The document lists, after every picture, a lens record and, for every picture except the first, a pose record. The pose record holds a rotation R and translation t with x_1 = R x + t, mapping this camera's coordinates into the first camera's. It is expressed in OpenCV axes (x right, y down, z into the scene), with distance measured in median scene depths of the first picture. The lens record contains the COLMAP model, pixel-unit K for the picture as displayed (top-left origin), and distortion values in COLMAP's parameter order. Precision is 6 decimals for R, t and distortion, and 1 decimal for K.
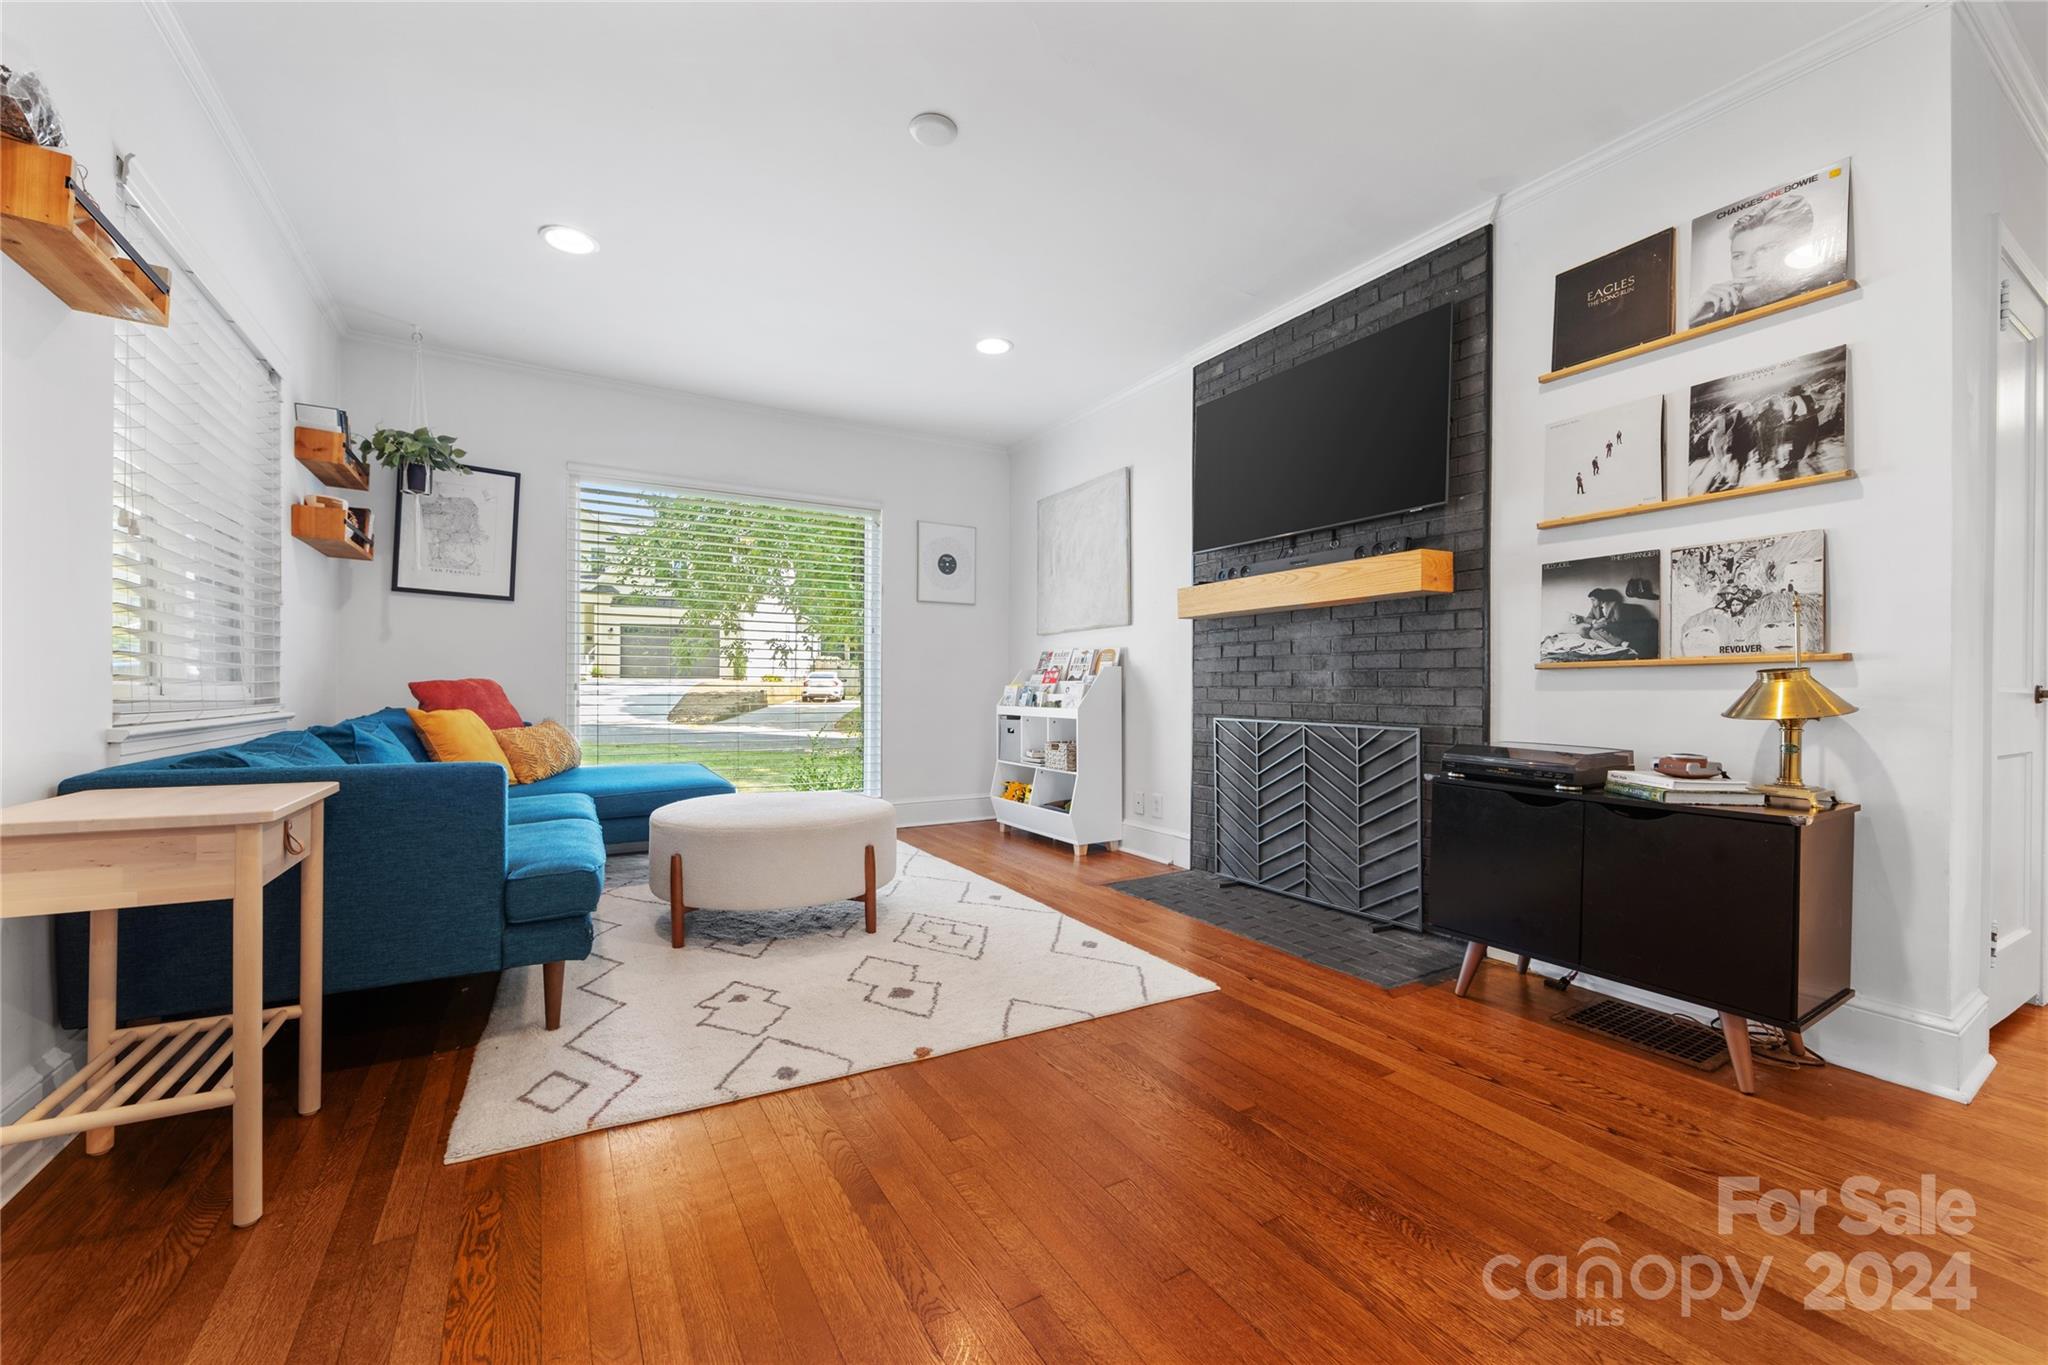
lens RADIAL K [[800.8, 0, 1024.5], [0, 800.8, 690.2], [0, 0, 1]] dist [-0.010353, -0.000326]
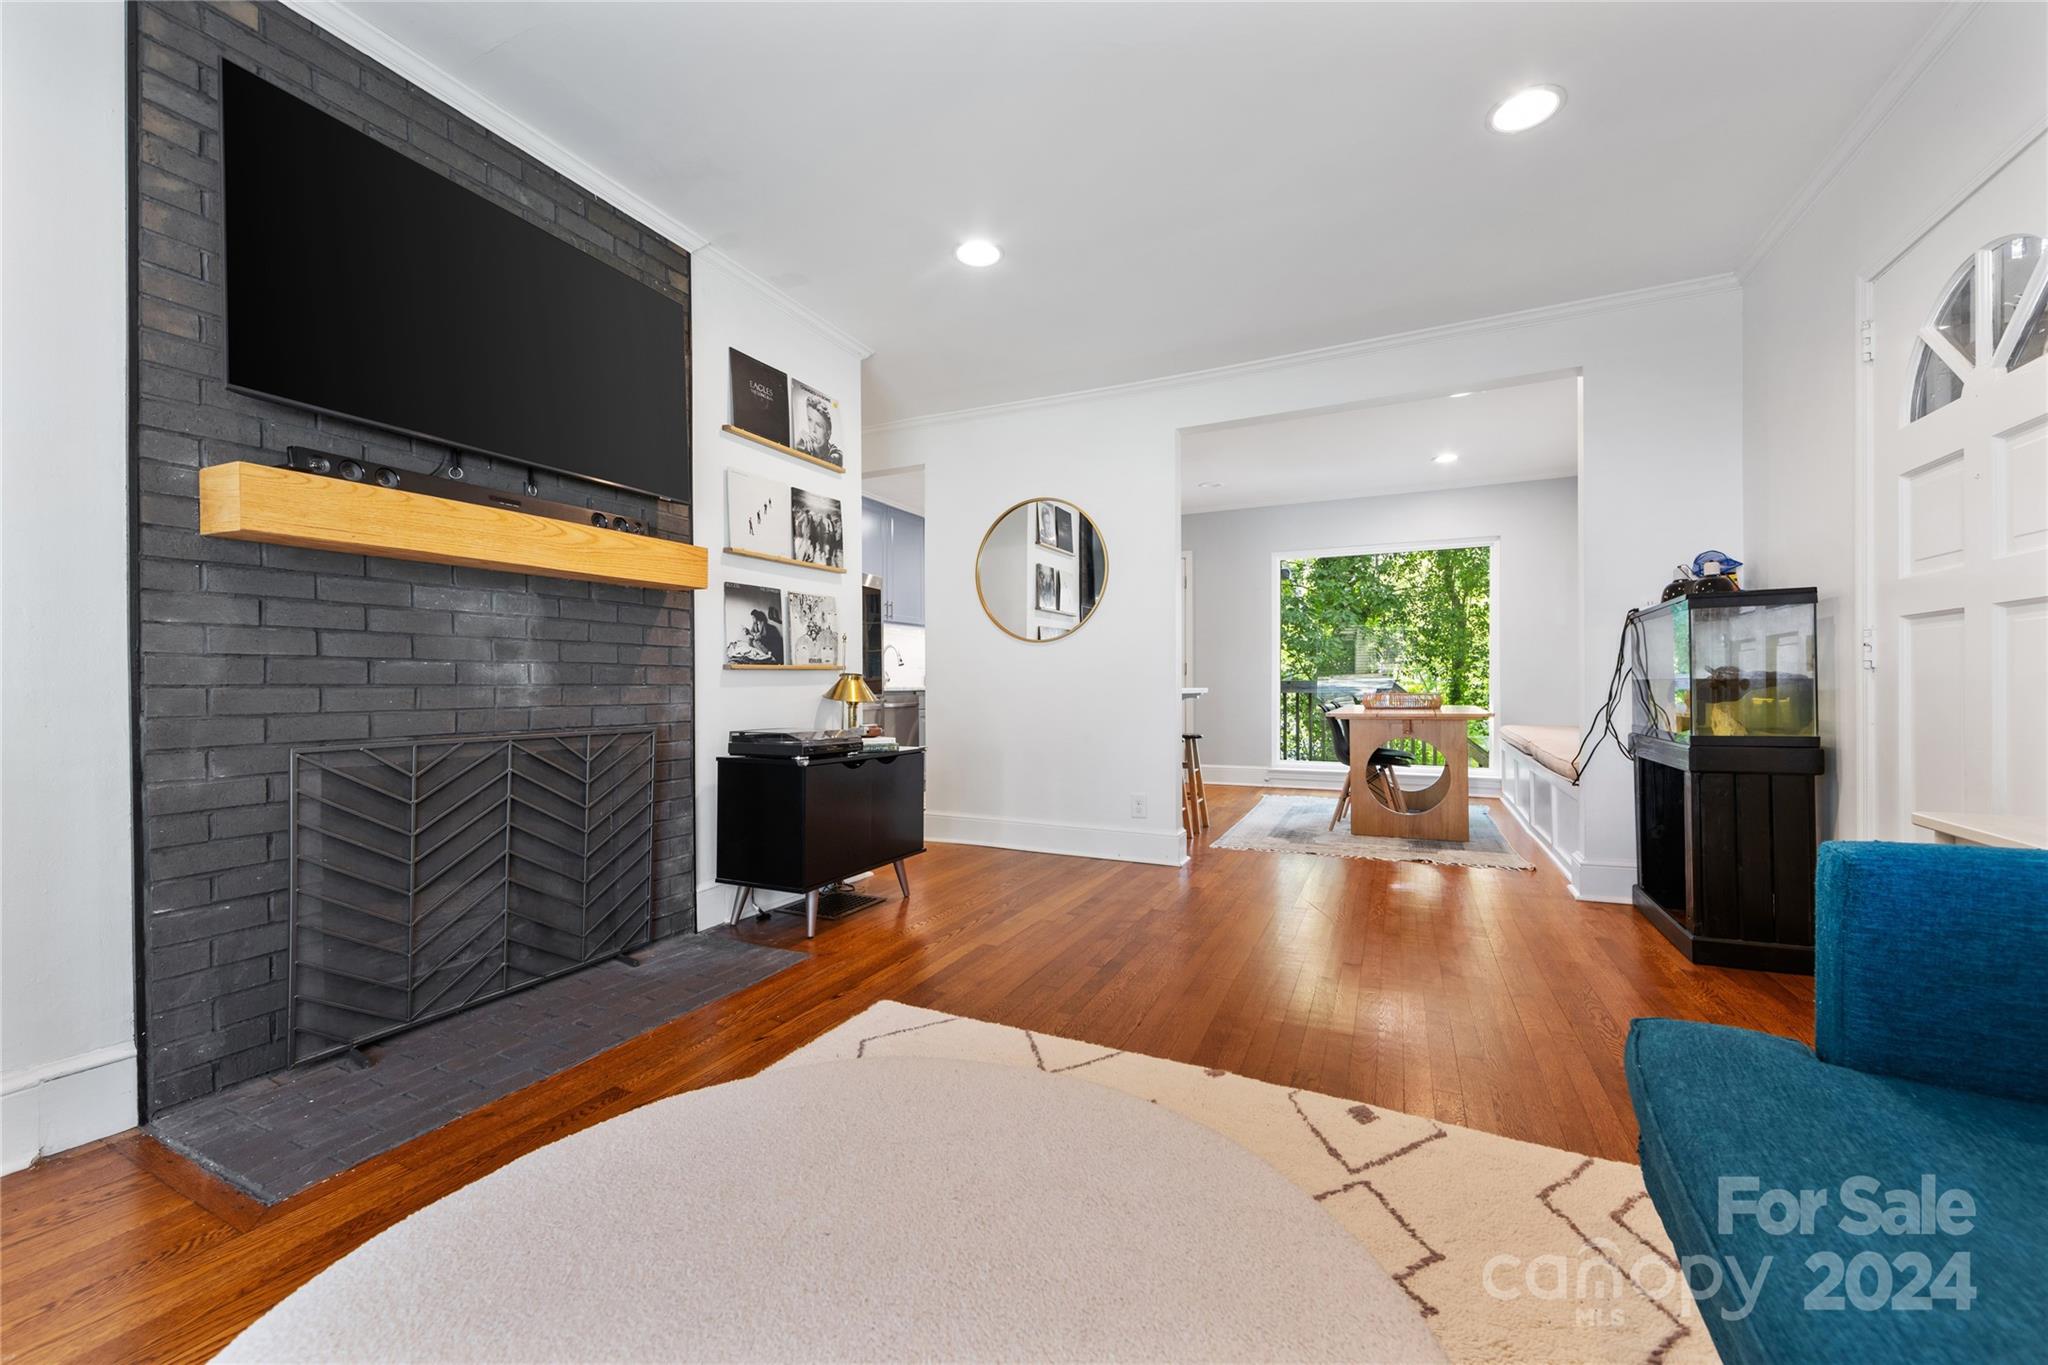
lens RADIAL K [[802.5, 0, 1016.5], [0, 802.5, 685.8], [0, 0, 1]] dist [-0.001781, -0.000226]
pose [[-0.553449, -0.006927, 0.832854, -0.608929], [-0.000003, 0.999965, 0.008314, -0.011786], [-0.832883, 0.004599, -0.553430, 1.330629]]
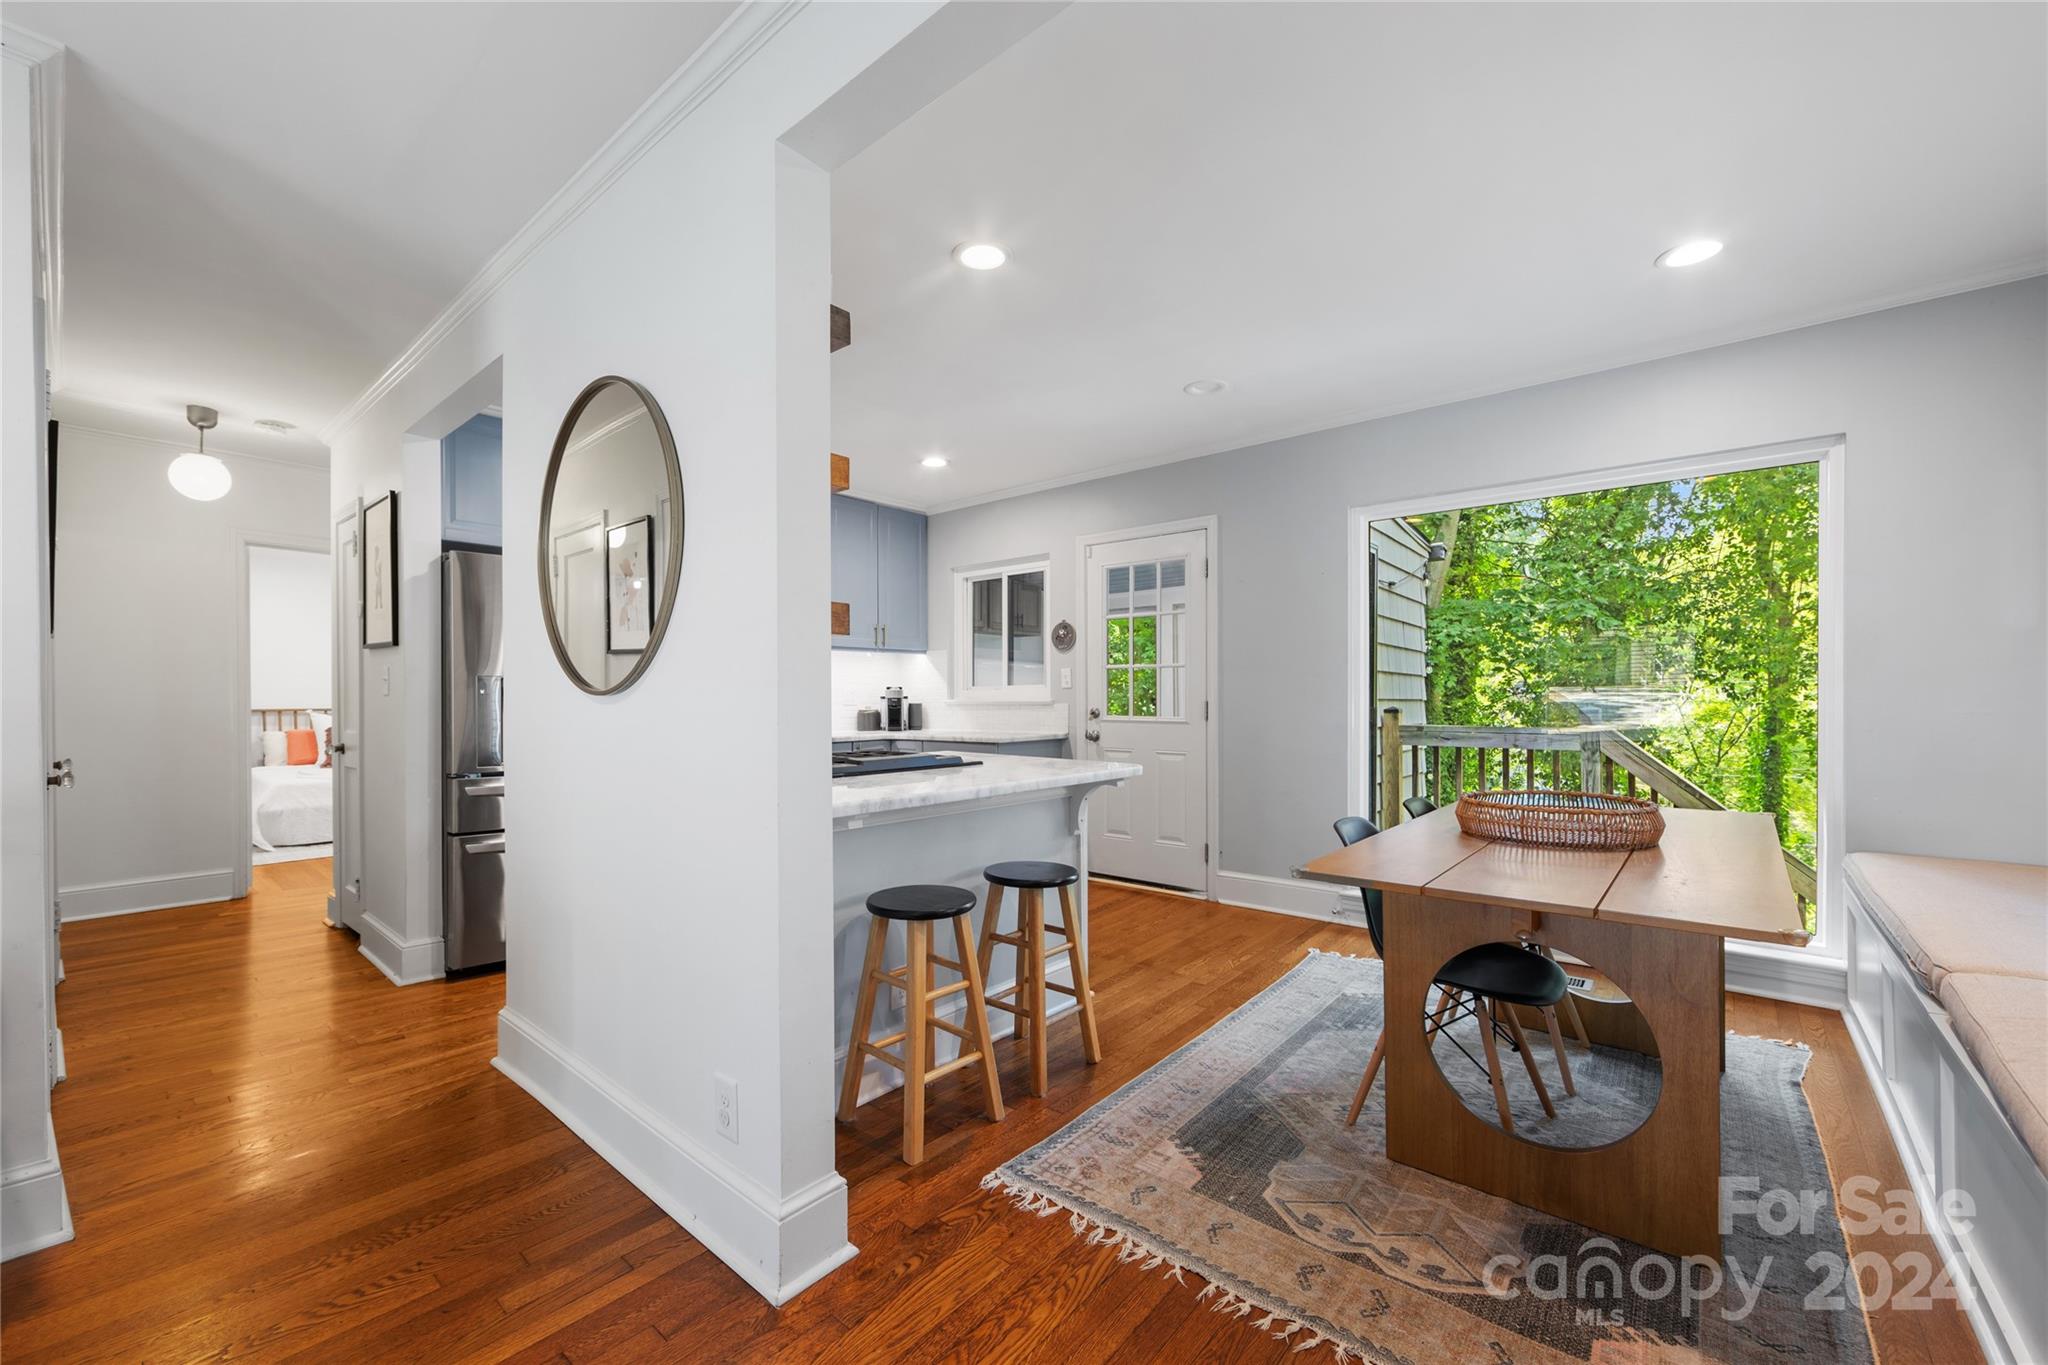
lens RADIAL K [[819.5, 0, 1019.7], [0, 819.5, 692.2], [0, 0, 1]] dist [-0.002752, -0.000115]
pose [[-0.327623, -0.005315, 0.944794, -0.068512], [0.000606, 0.999983, 0.005835, -0.097003], [-0.944808, 0.002484, -0.327614, 0.166880]]
